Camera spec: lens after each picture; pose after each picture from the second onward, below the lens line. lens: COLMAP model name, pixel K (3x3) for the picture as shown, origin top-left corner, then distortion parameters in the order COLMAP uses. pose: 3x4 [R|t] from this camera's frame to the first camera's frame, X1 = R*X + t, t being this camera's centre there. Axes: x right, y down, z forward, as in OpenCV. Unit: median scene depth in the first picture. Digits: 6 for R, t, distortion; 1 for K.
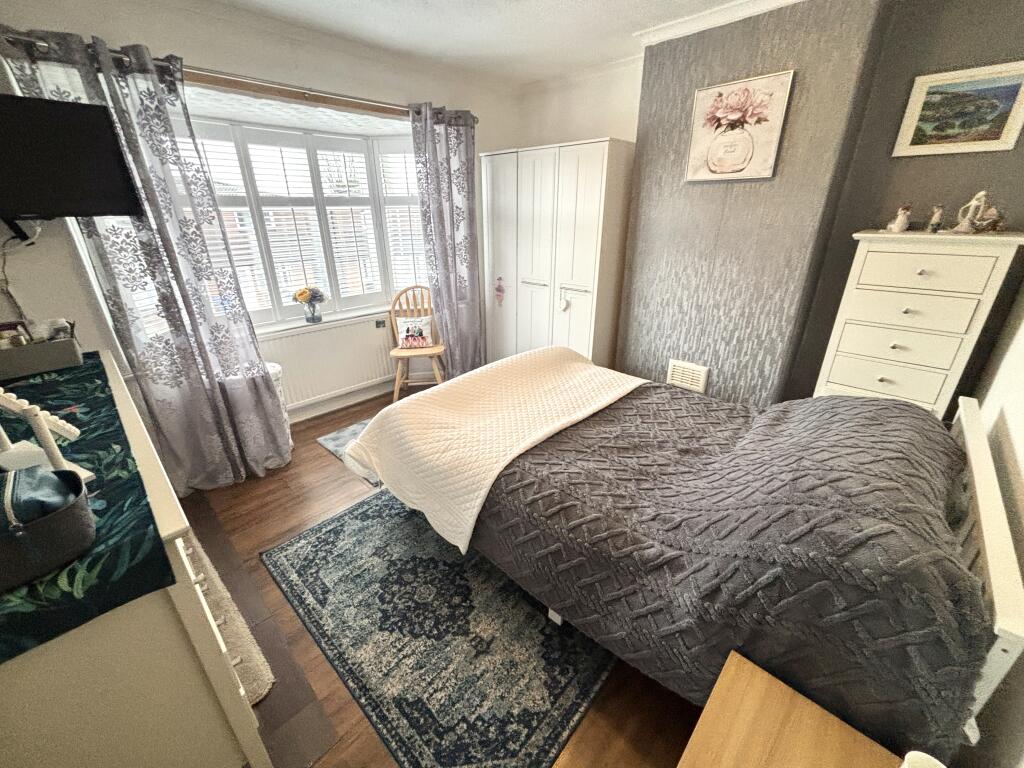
lens RADIAL K [[410.8, 0, 515.7], [0, 410.8, 385.3], [0, 0, 1]] dist [-0.003536, 0.000683]
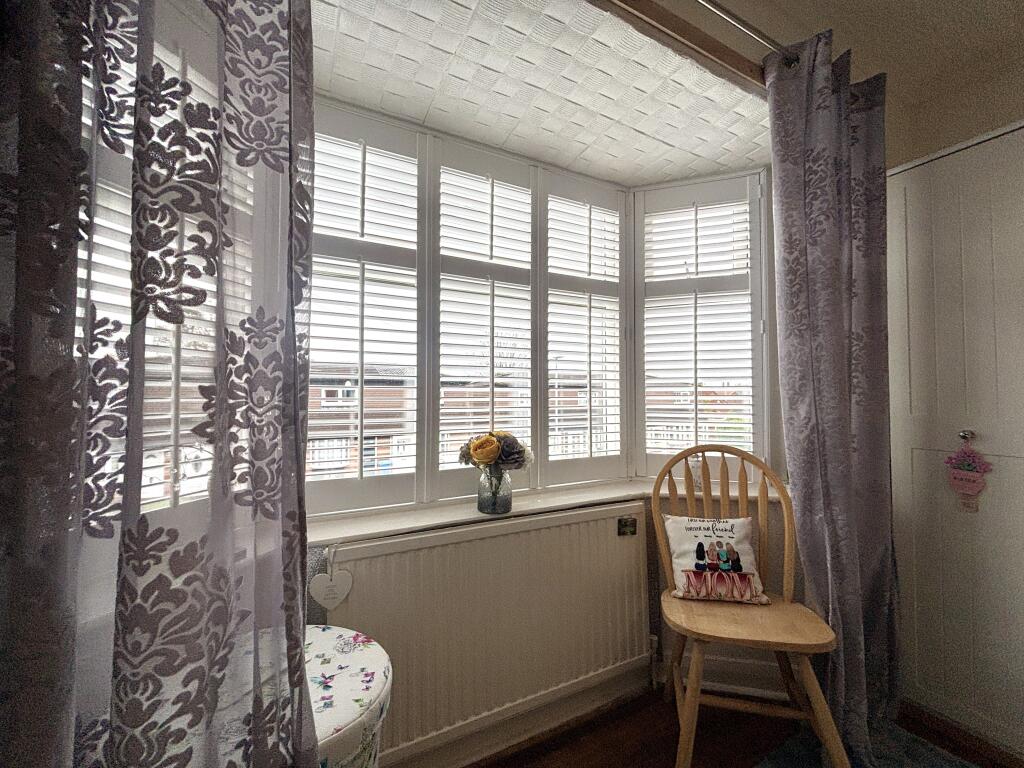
lens RADIAL K [[410.8, 0, 513.0], [0, 410.8, 385.6], [0, 0, 1]] dist [-0.003536, 0.000683]
pose [[0.946212, -0.004279, -0.323518, -0.304932], [-0.131182, 0.908963, -0.395700, -0.097989], [0.295759, 0.416856, 0.859510, 0.533324]]
